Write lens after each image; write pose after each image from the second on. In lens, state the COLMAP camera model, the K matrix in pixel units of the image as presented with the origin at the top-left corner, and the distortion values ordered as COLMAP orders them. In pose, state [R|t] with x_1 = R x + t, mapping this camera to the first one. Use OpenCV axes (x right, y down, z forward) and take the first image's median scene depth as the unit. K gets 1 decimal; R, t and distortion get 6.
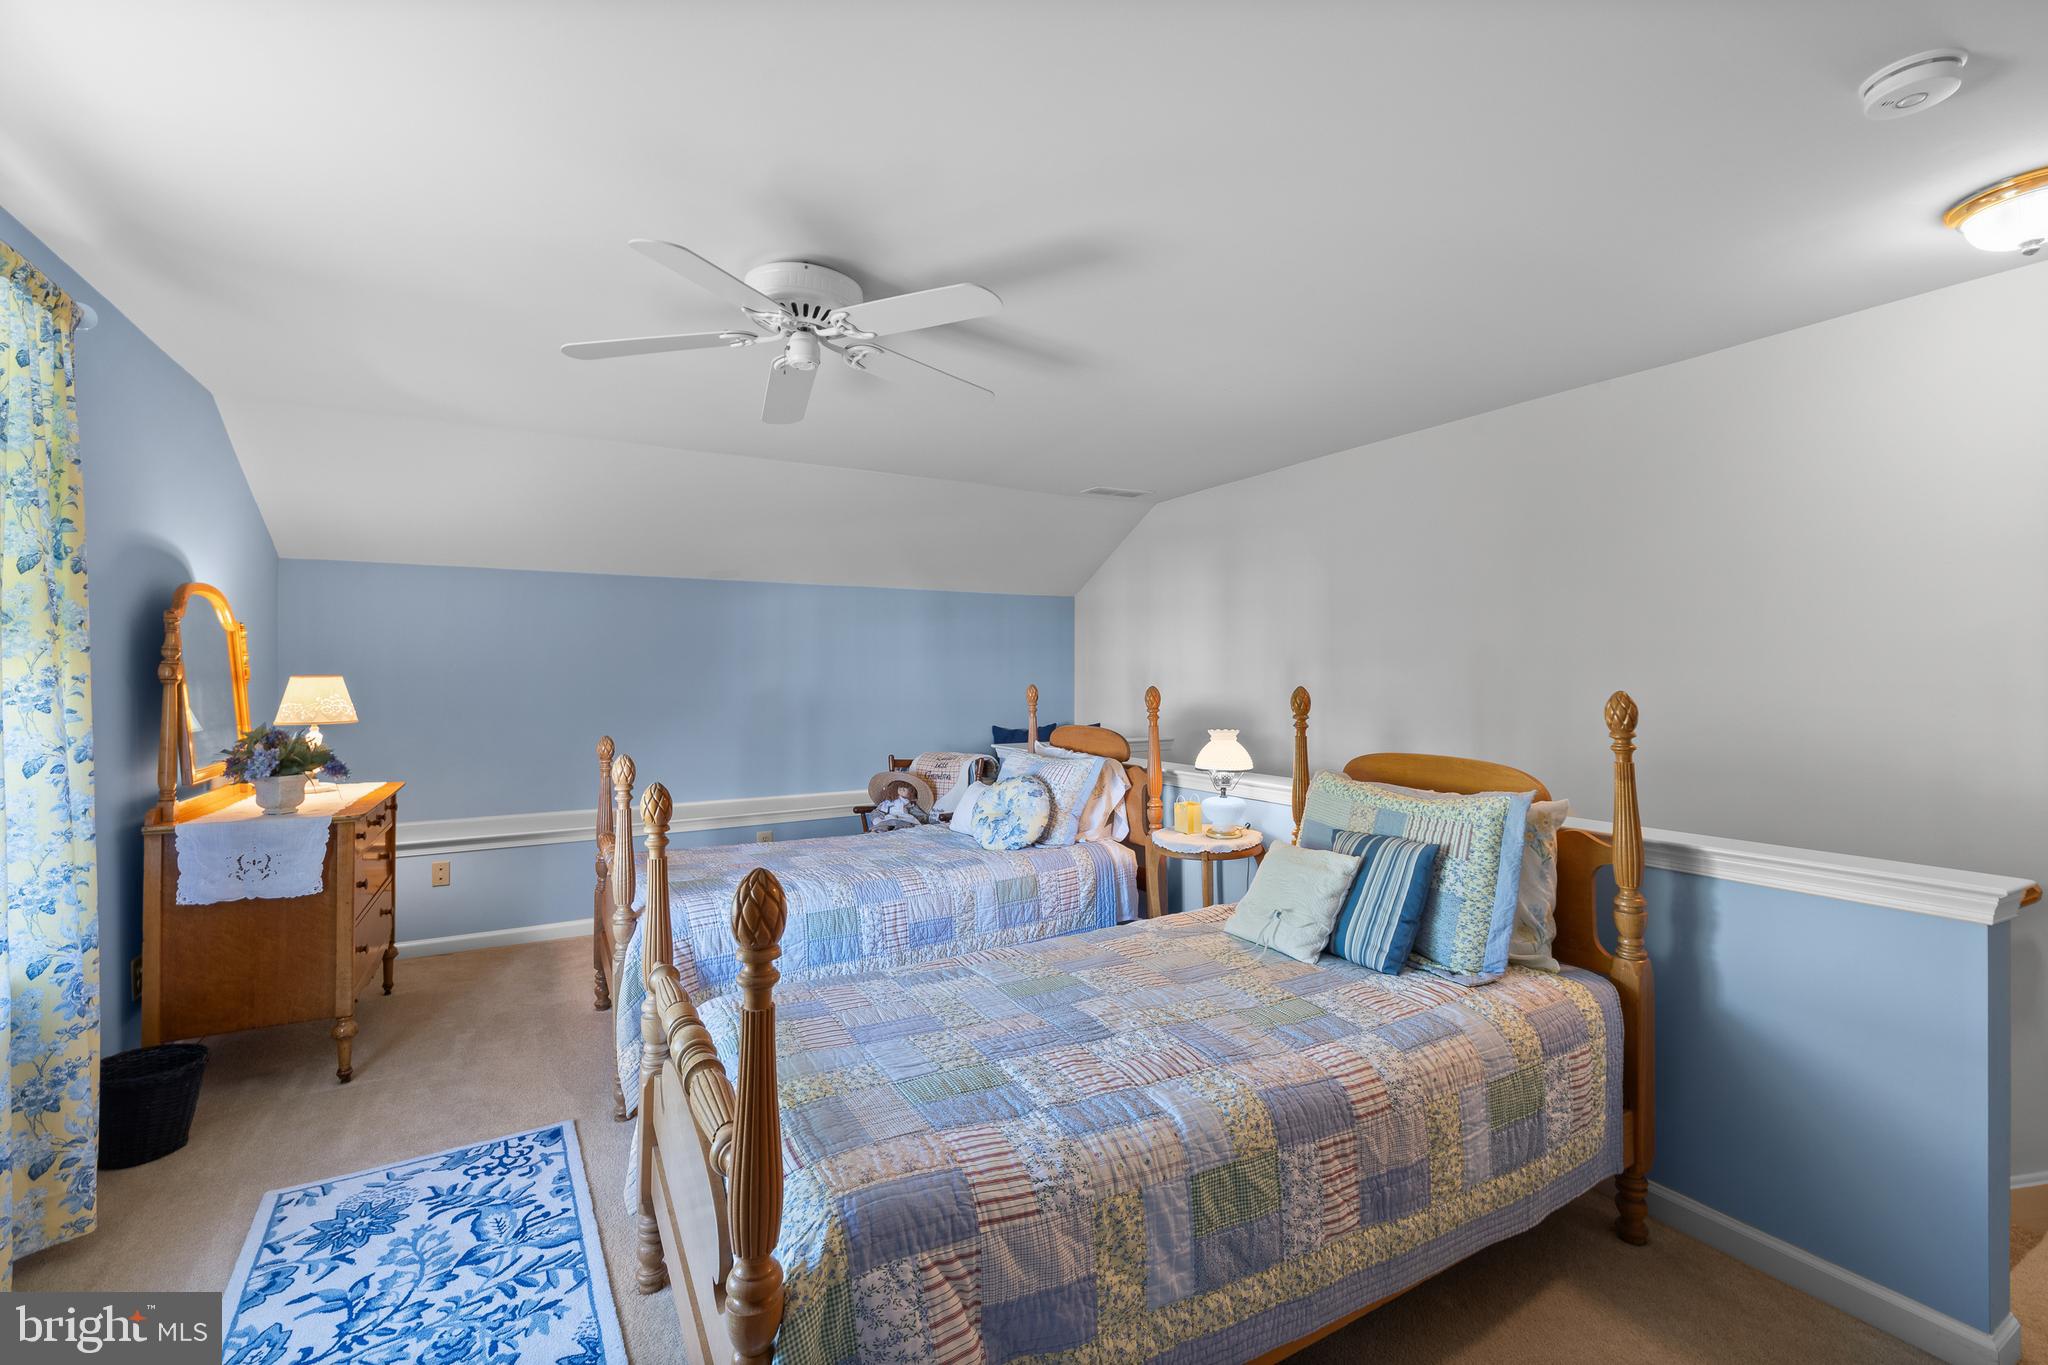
lens RADIAL K [[873.7, 0, 1026.3], [0, 873.7, 663.3], [0, 0, 1]] dist [-0.001223, 0.000038]
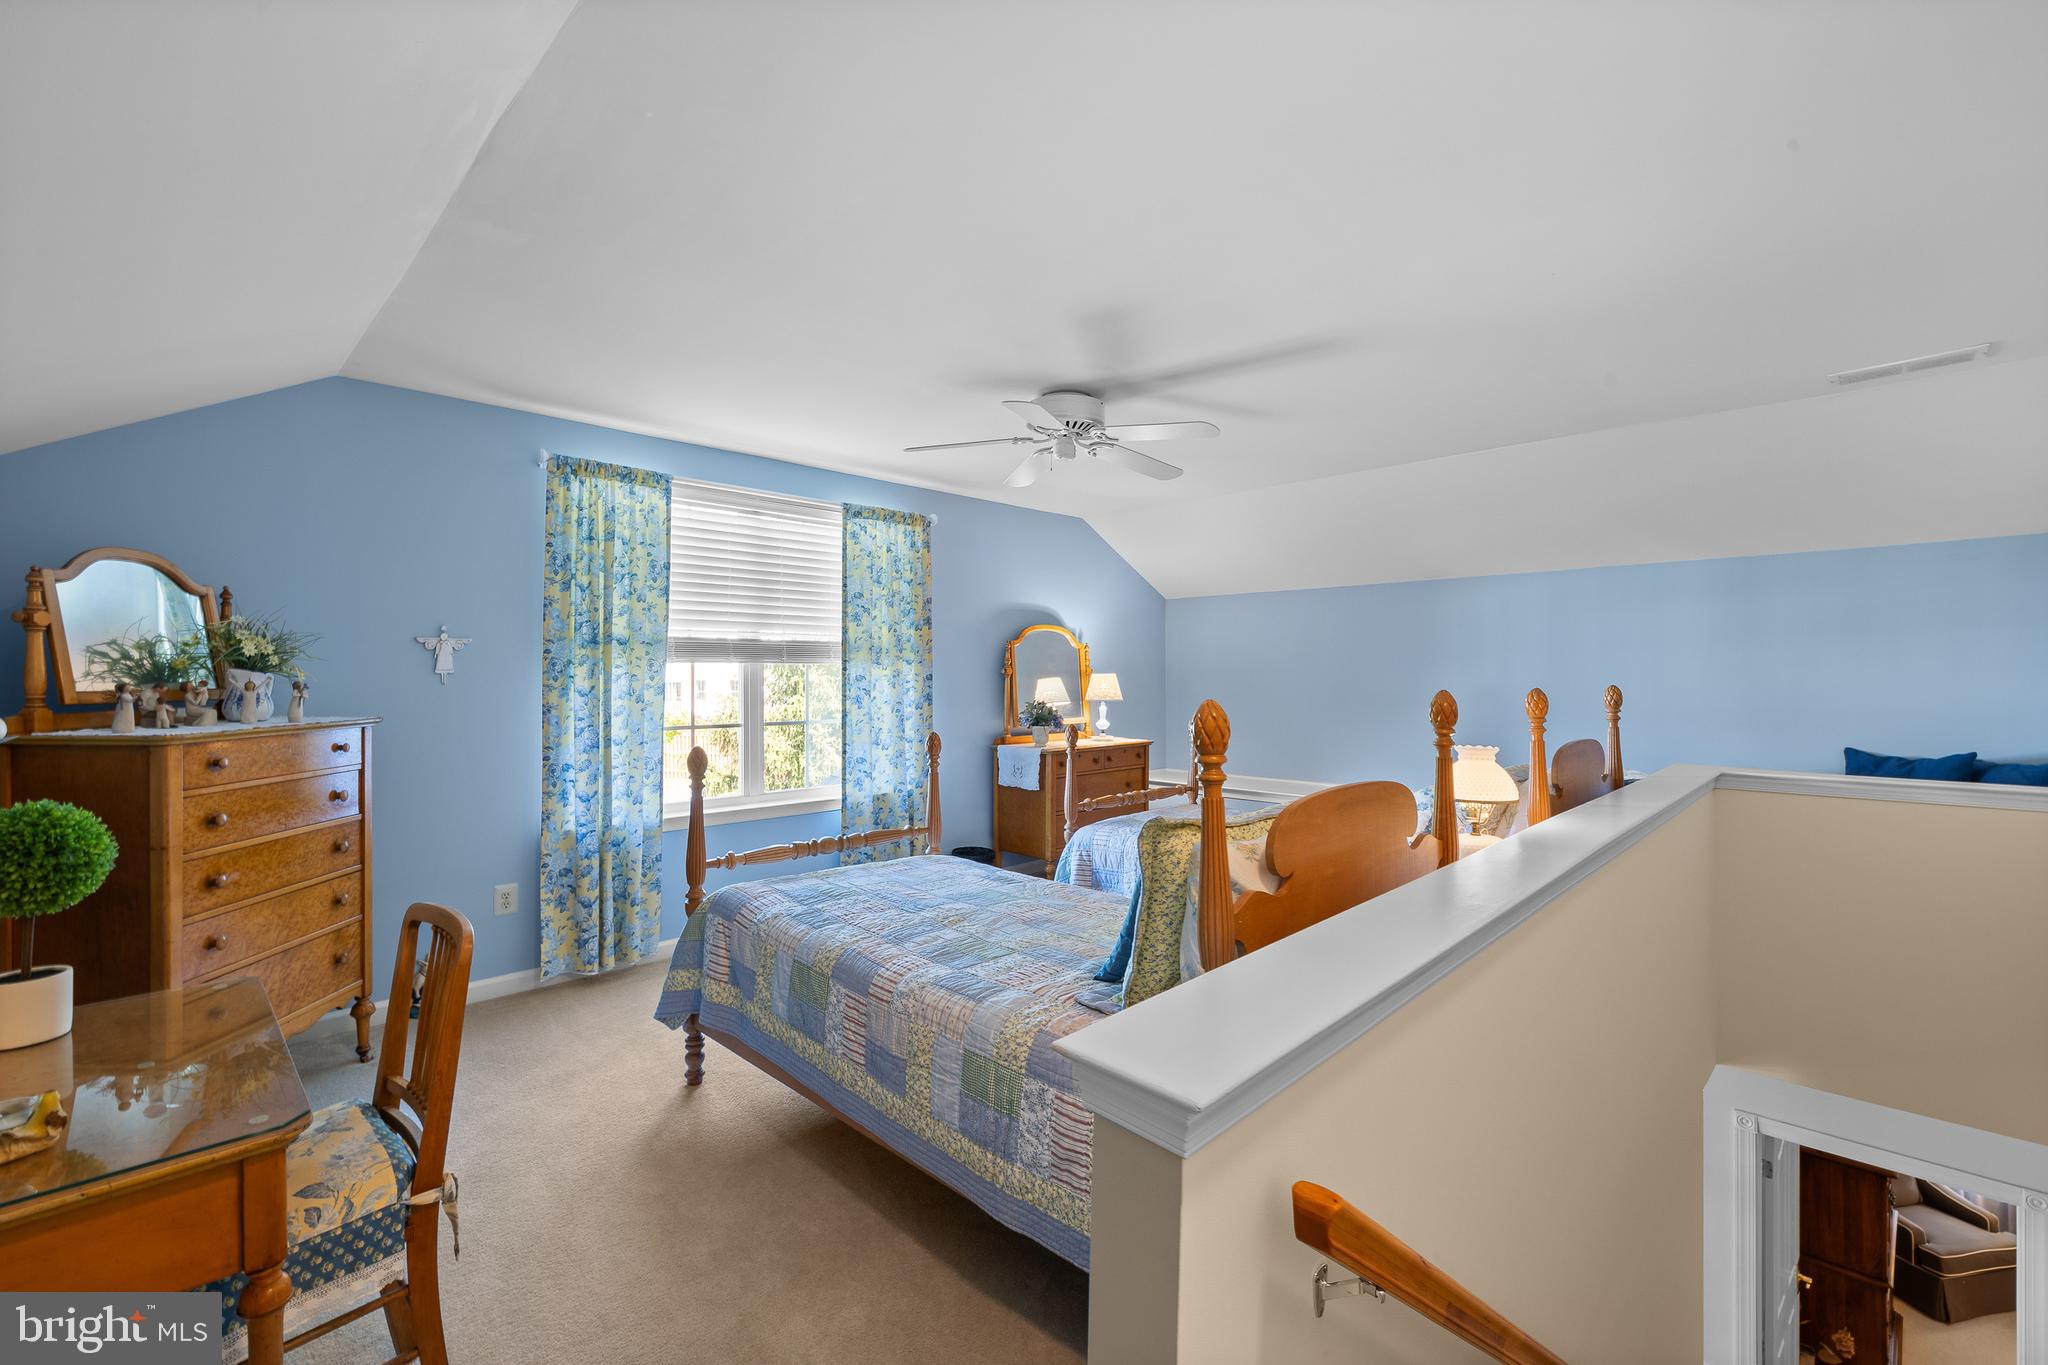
lens RADIAL K [[873.7, 0, 1026.3], [0, 873.7, 663.3], [0, 0, 1]] dist [-0.001223, 0.000038]
pose [[0.270138, -0.010103, -0.962769, 0.795781], [0.015250, 0.999864, -0.006213, 0.003590], [0.962701, -0.013003, 0.270255, 0.388679]]
